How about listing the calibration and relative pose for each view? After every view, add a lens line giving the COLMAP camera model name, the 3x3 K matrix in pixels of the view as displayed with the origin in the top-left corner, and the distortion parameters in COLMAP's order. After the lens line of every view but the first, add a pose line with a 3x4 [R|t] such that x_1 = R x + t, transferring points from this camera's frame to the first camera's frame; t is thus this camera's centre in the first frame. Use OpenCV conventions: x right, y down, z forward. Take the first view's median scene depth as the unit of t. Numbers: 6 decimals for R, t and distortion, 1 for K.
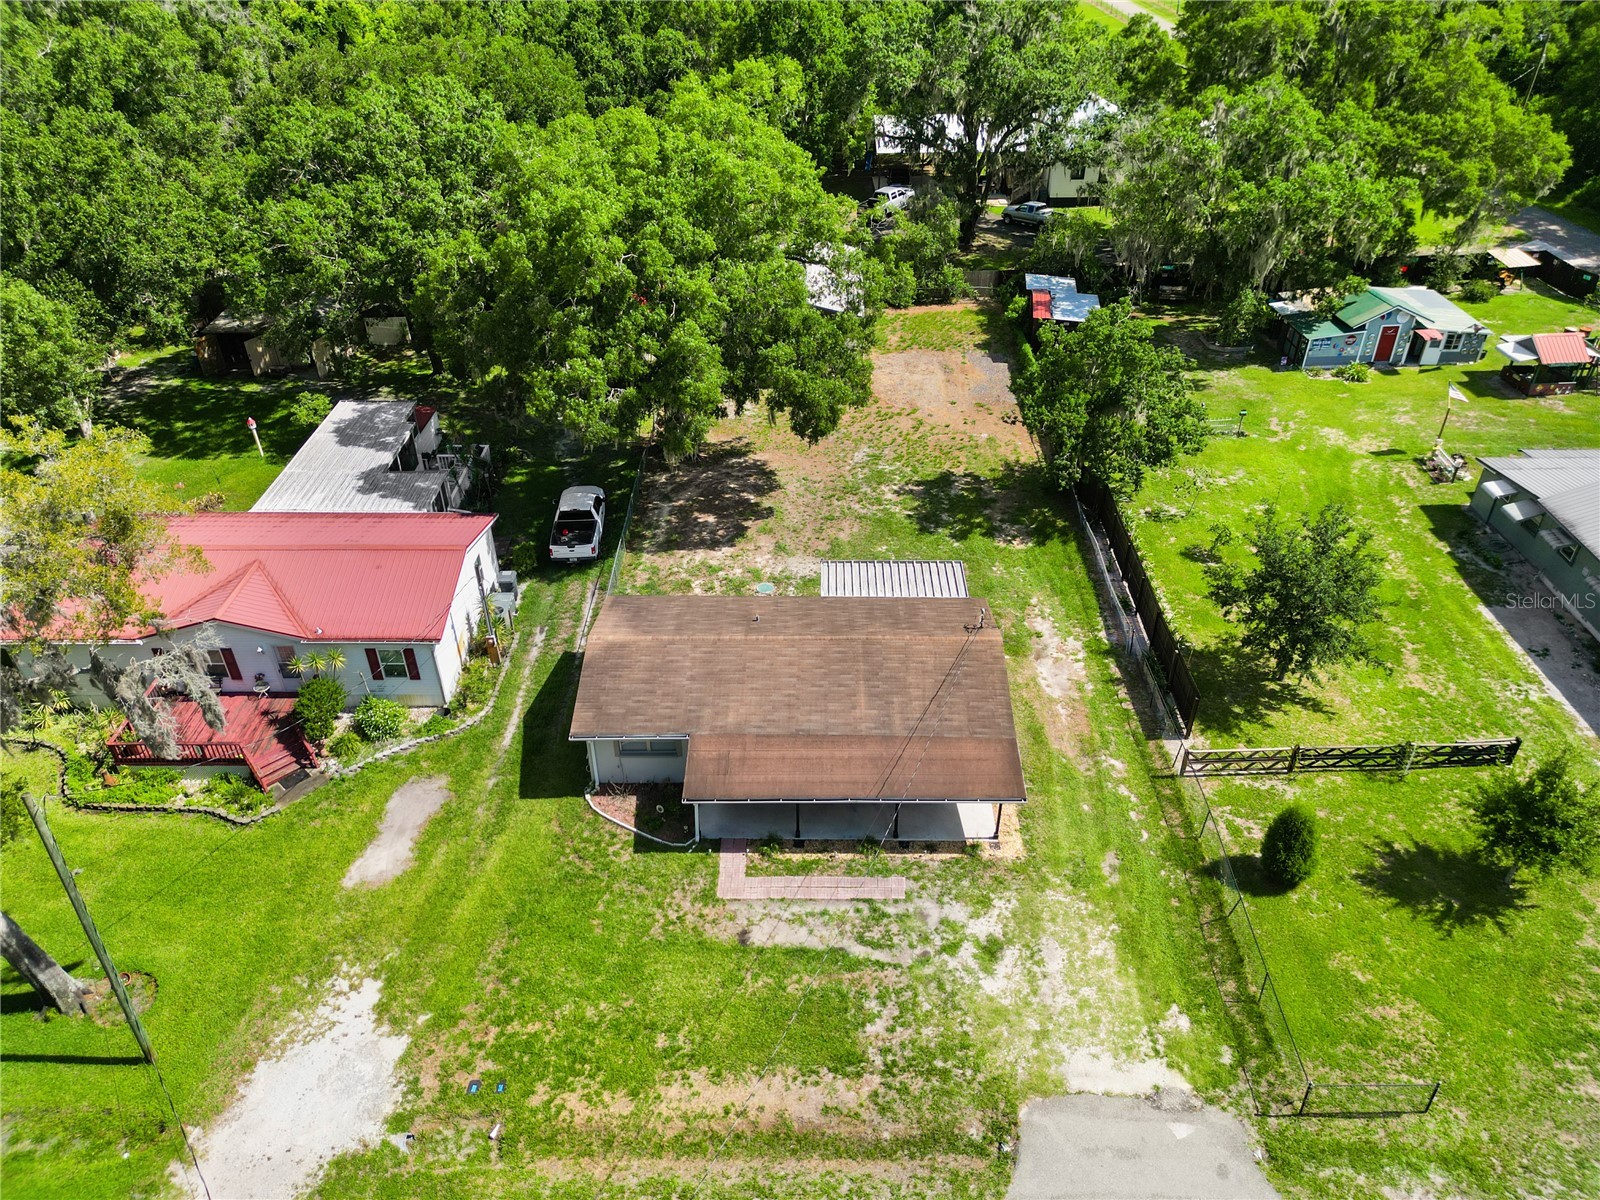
lens RADIAL K [[1119.0, 0, 796.4], [0, 1119.0, 600.9], [0, 0, 1]] dist [0.067668, -0.065500]
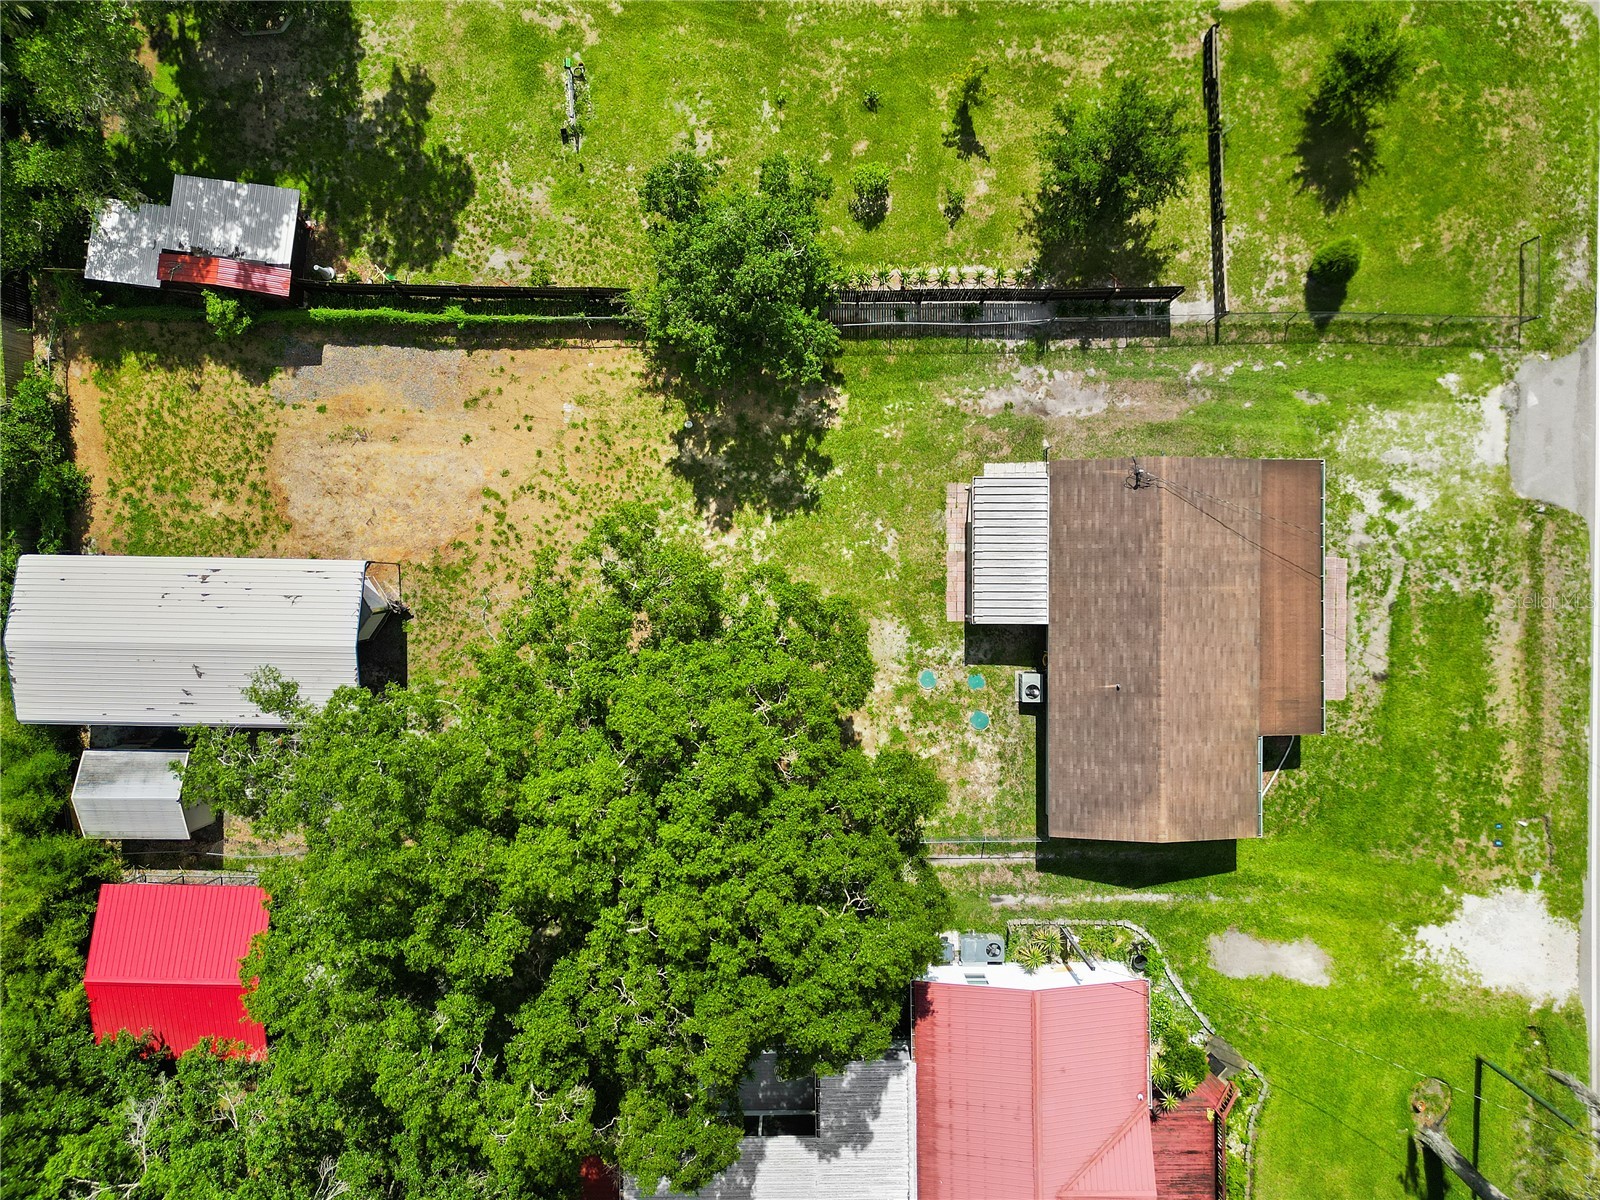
lens RADIAL K [[1119.0, 0, 796.4], [0, 1119.0, 600.9], [0, 0, 1]] dist [0.067668, -0.065500]
pose [[-0.018551, -0.999783, -0.009474, 0.063237], [0.570642, -0.018368, 0.820993, -1.073347], [-0.820989, 0.009824, 0.570859, 0.683941]]
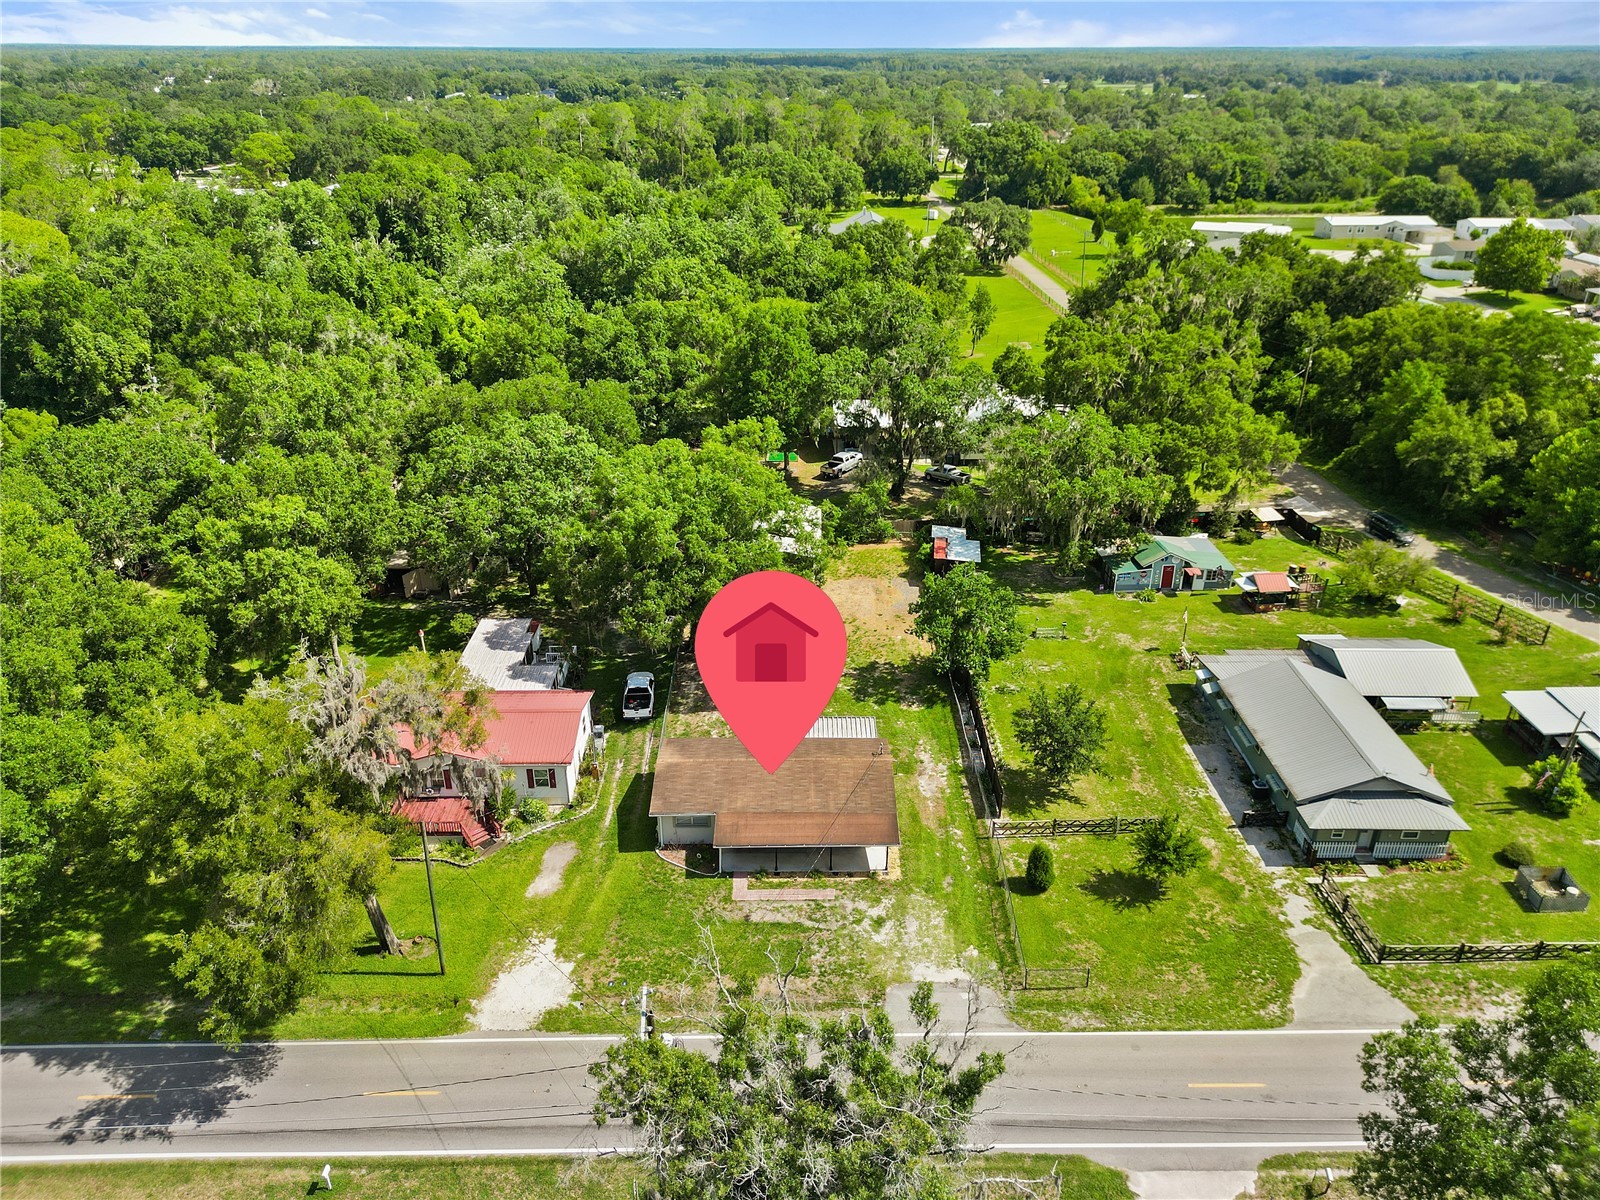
lens RADIAL K [[1119.0, 0, 796.4], [0, 1119.0, 600.9], [0, 0, 1]] dist [0.067668, -0.065500]
pose [[0.999876, -0.002110, 0.015594, 0.005798], [0.004499, 0.987937, -0.154790, 0.059661], [-0.015079, 0.154841, 0.987824, -0.792721]]
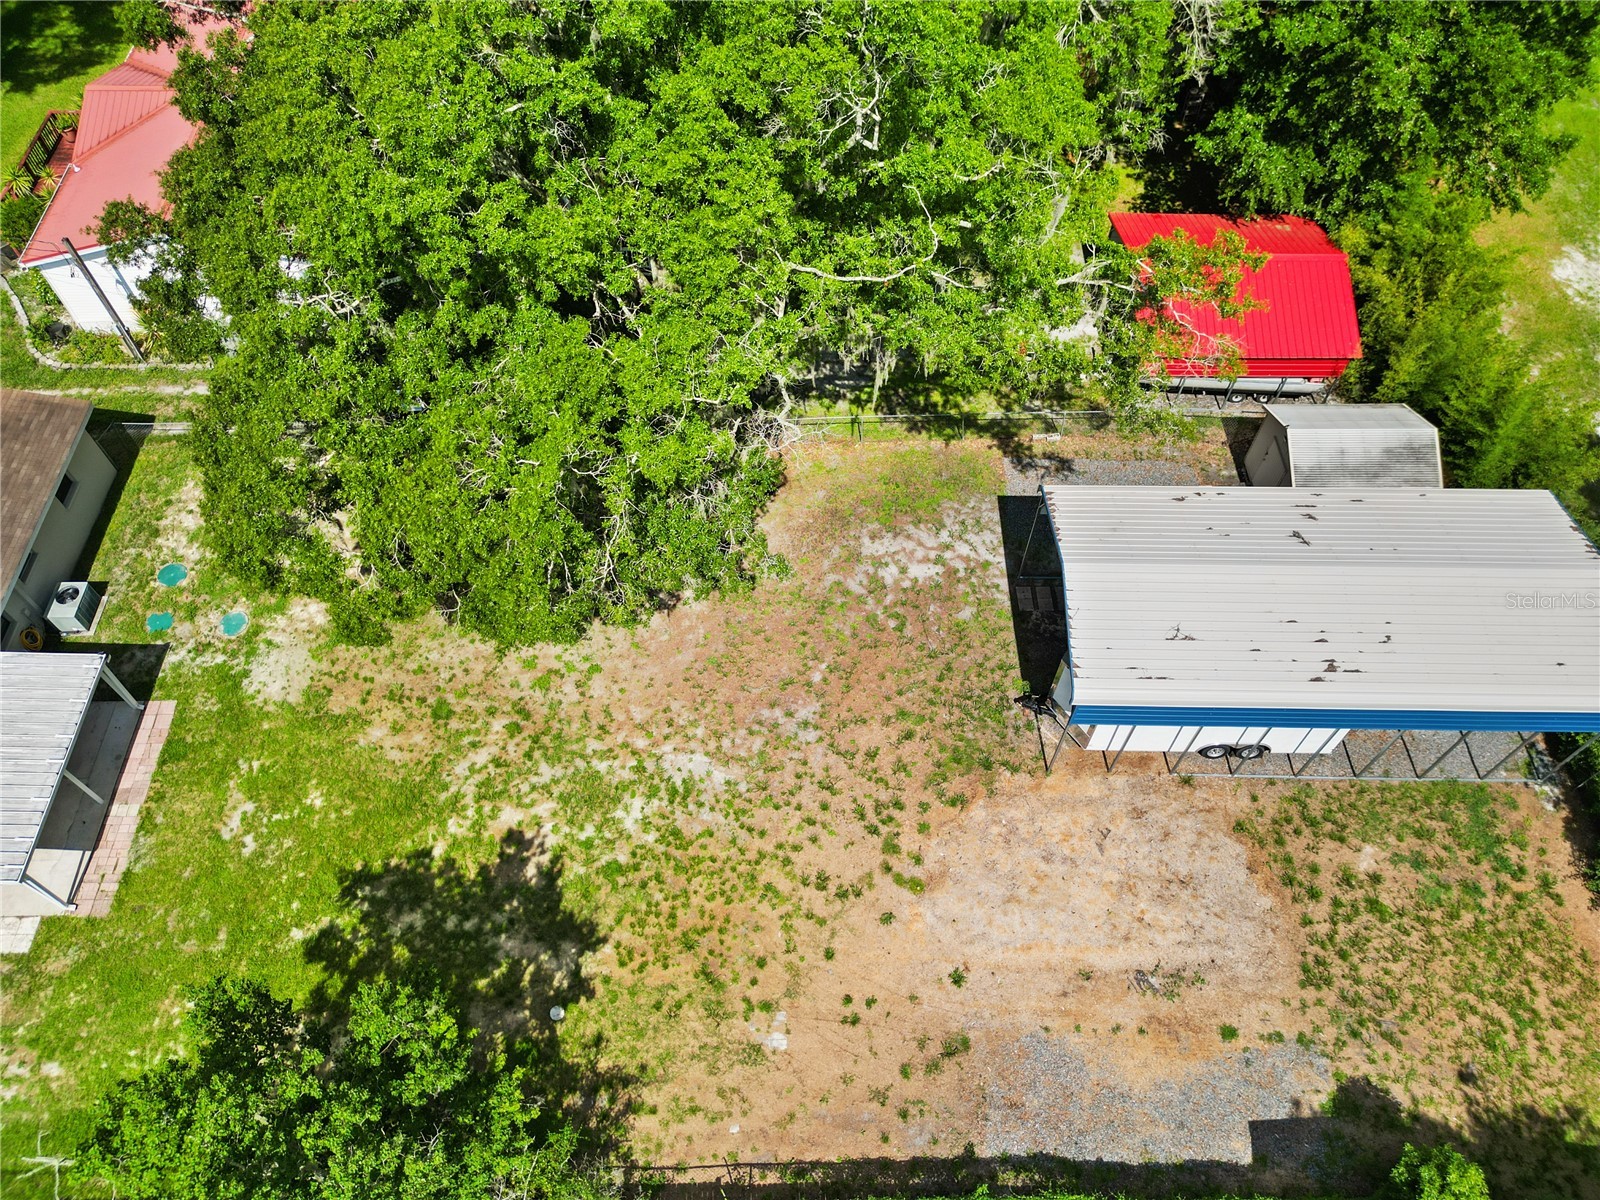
lens RADIAL K [[1124.6, 0, 795.4], [0, 1124.6, 601.0], [0, 0, 1]] dist [0.072211, -0.071309]
pose [[0.034503, 0.829565, -0.557343, 0.413067], [-0.577793, 0.471586, 0.666154, -0.786043], [0.815454, 0.299044, 0.495588, 1.171095]]
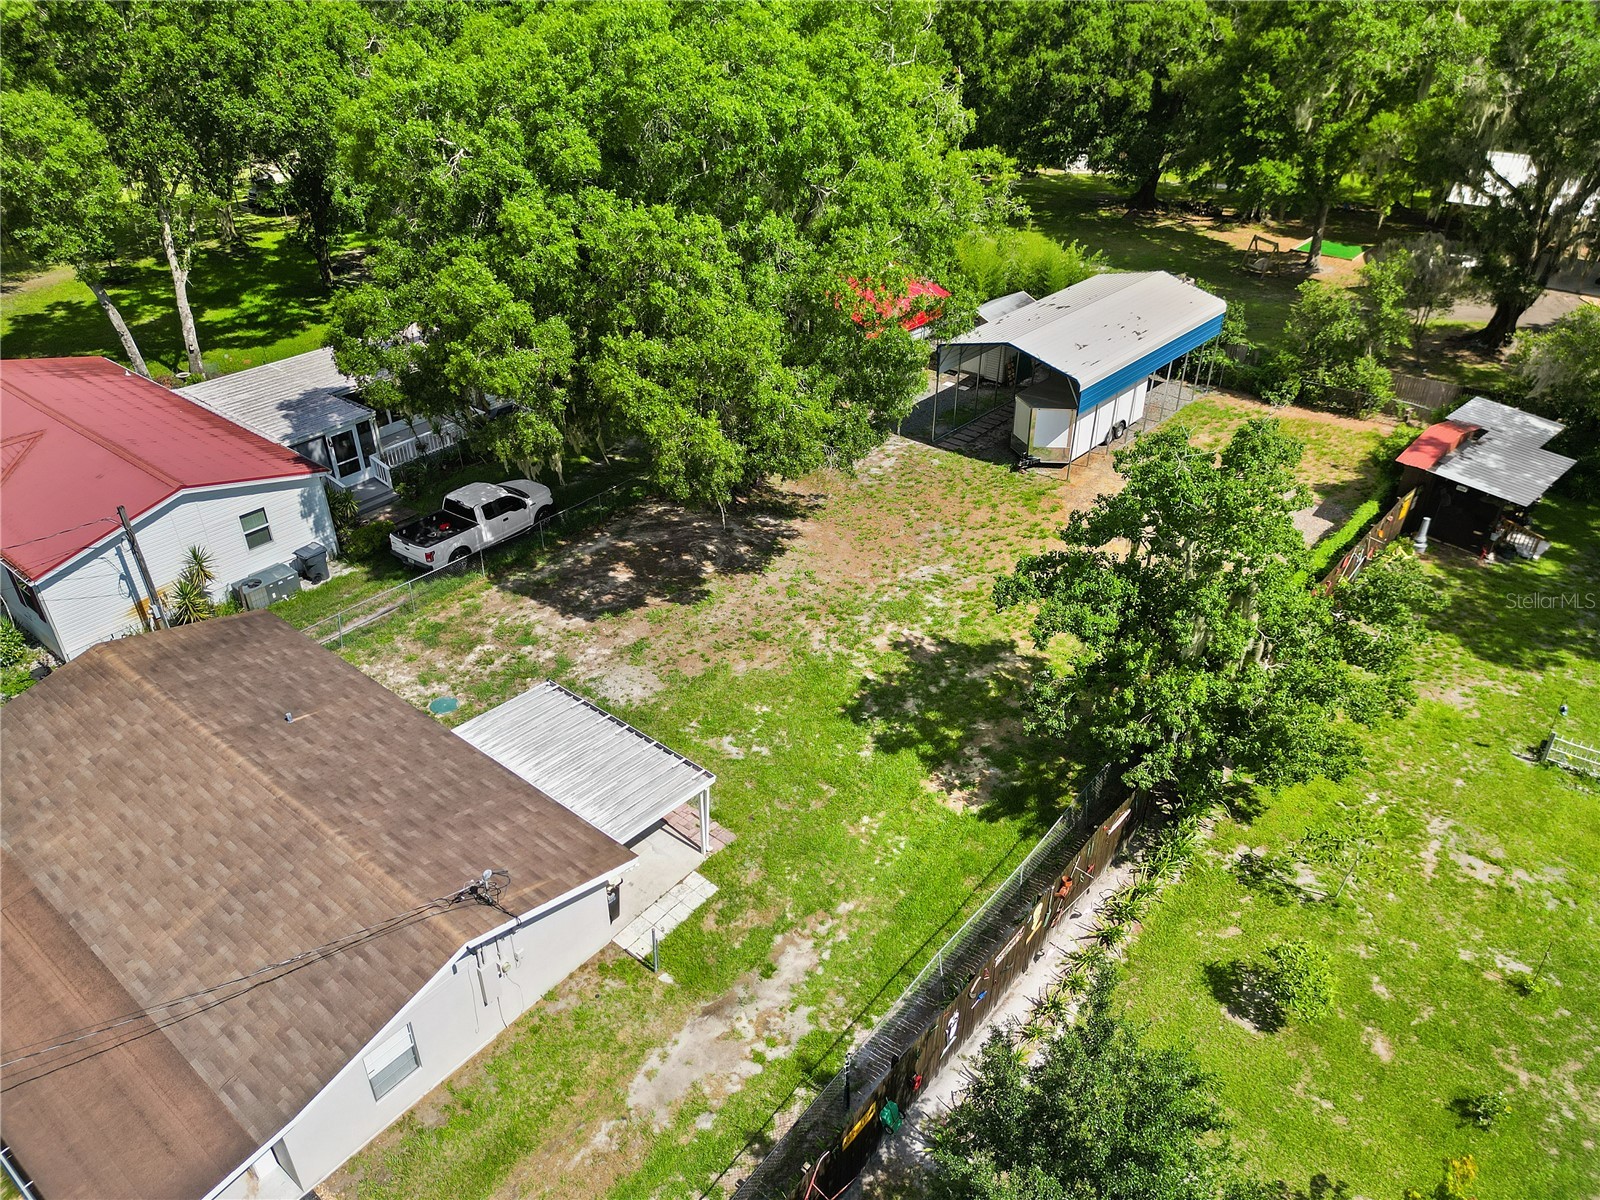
lens RADIAL K [[1136.1, 0, 800.0], [0, 1136.1, 600.0], [0, 0, 1]] dist [0.052237, -0.030057]
pose [[0.781140, 0.339935, -0.523703, 0.524359], [-0.361670, 0.930089, 0.064263, -0.198318], [0.508935, 0.139209, 0.849474, 0.629106]]
